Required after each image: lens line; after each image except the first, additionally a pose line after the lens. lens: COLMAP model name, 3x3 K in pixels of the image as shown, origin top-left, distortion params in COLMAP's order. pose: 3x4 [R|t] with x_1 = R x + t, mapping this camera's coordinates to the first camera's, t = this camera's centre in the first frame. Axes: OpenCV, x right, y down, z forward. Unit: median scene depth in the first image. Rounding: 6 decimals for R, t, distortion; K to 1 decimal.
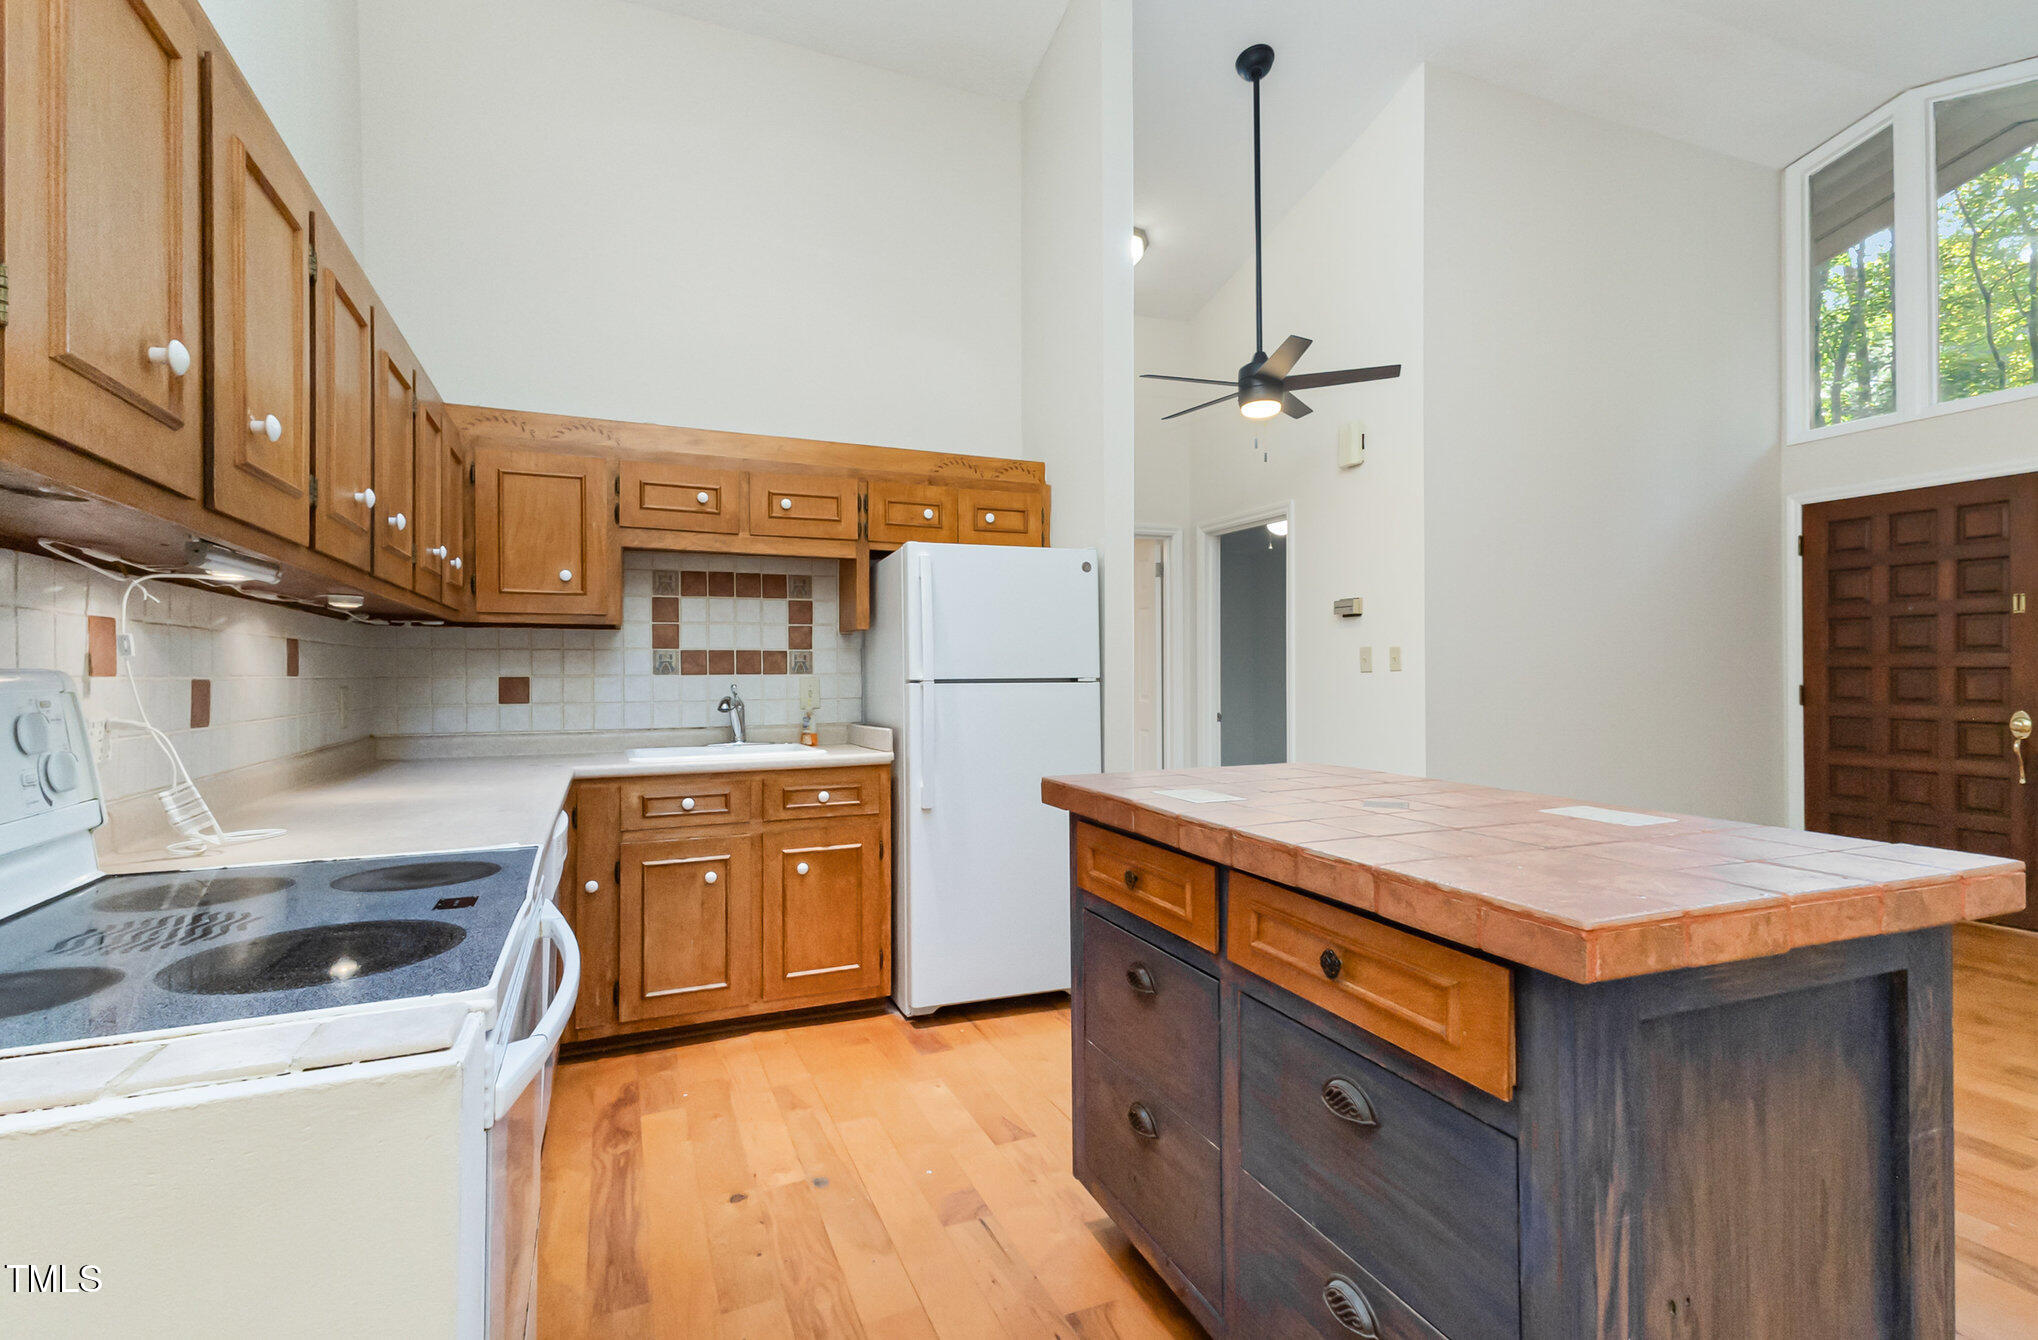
lens RADIAL K [[953.9, 0, 1026.1], [0, 953.9, 658.1], [0, 0, 1]] dist [0.031979, -0.012858]
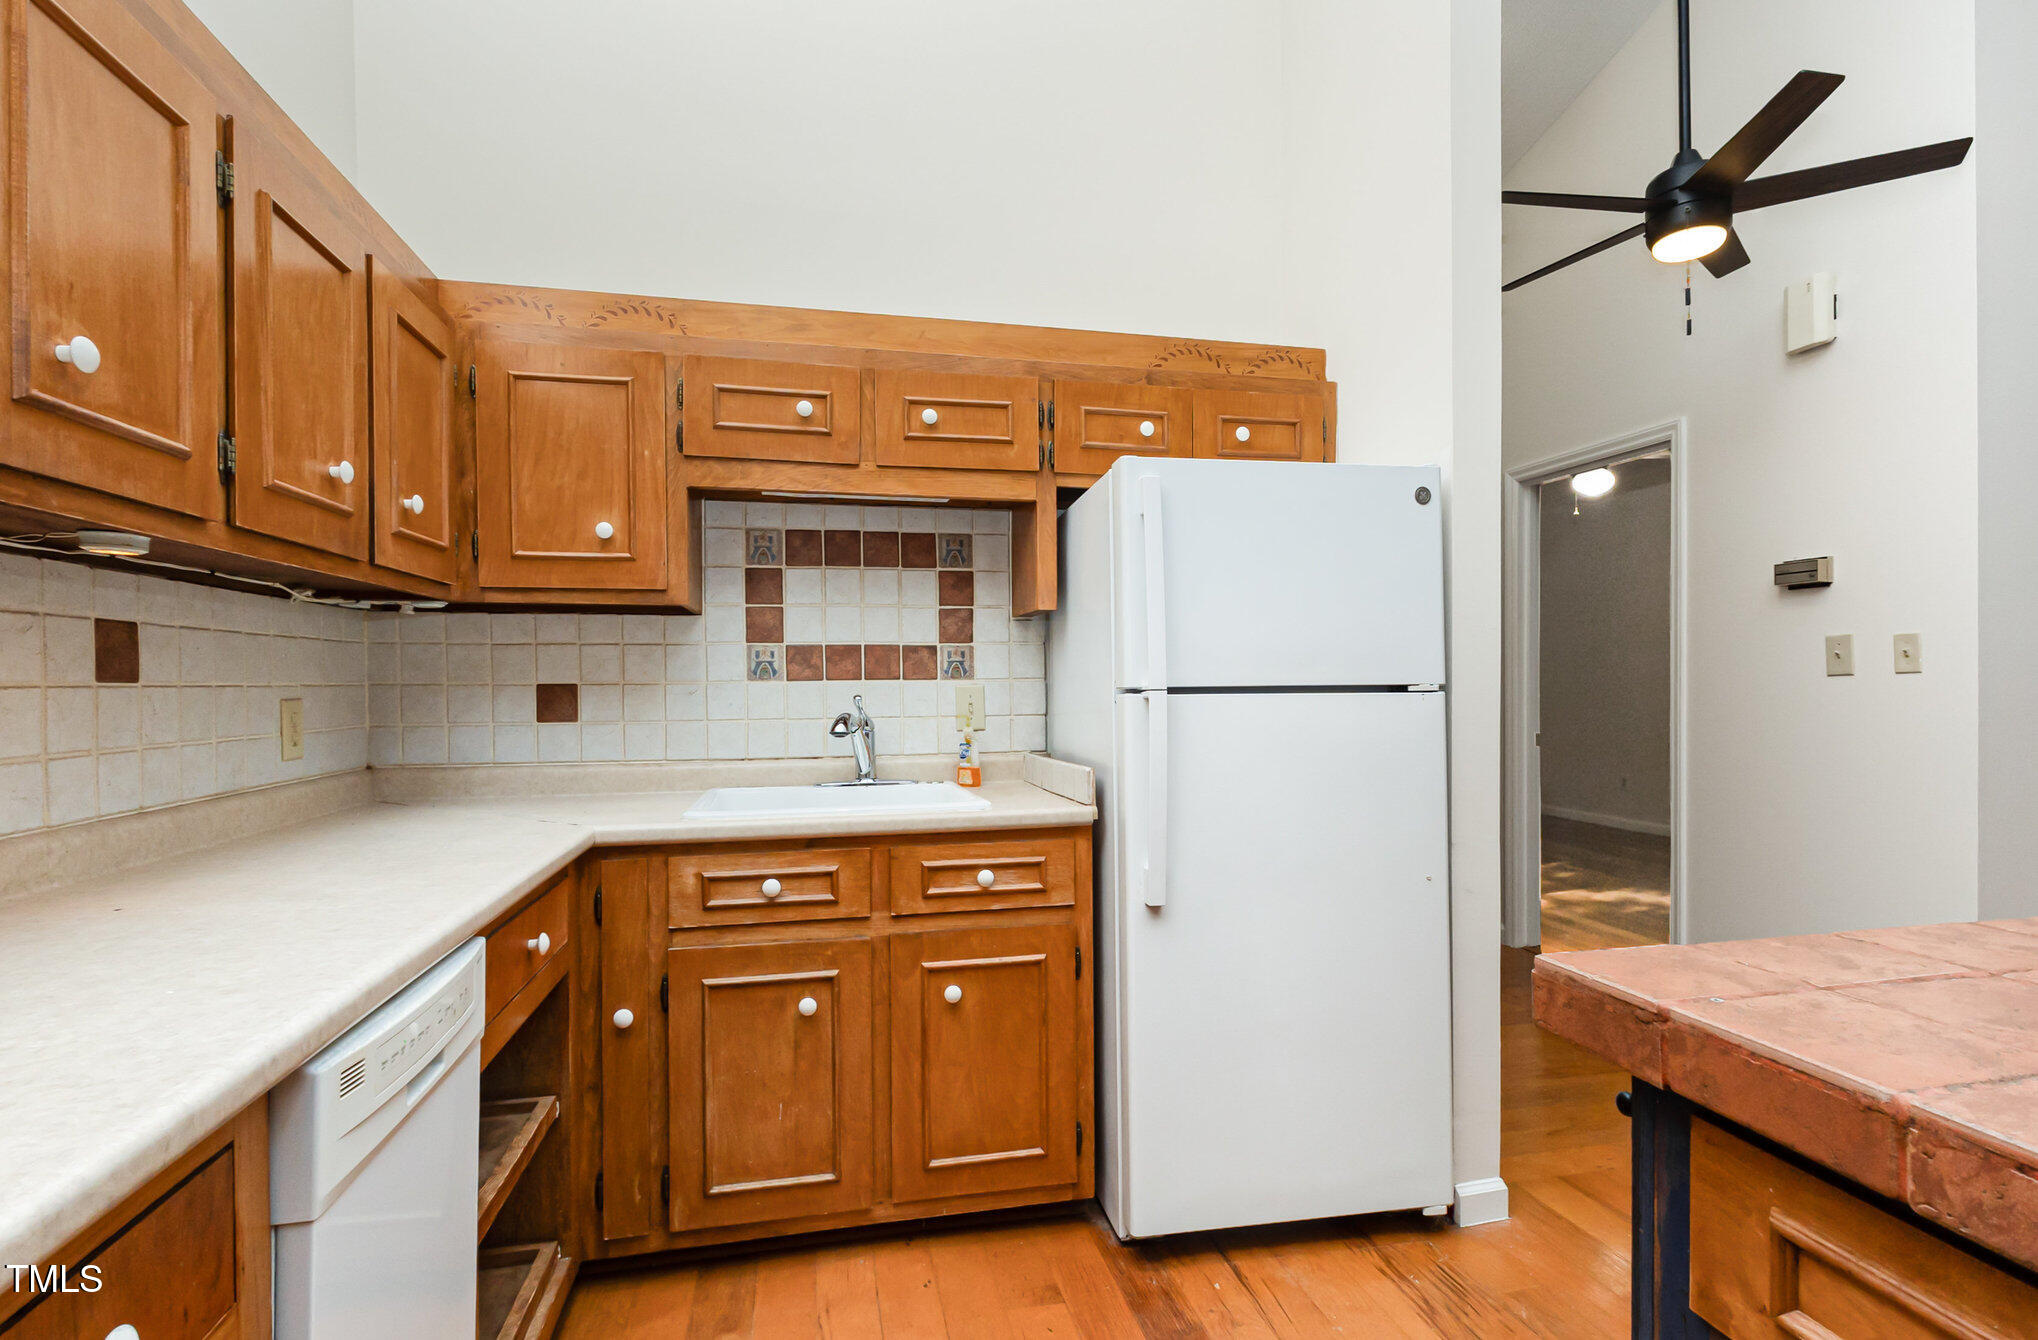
lens RADIAL K [[1140.5, 0, 1038.7], [0, 1140.5, 673.0], [0, 0, 1]] dist [0.001275, -0.000257]
pose [[0.984393, -0.002508, -0.175964, -0.043372], [0.004340, 0.999940, 0.010024, 0.005128], [0.175928, -0.010631, 0.984346, 0.255397]]
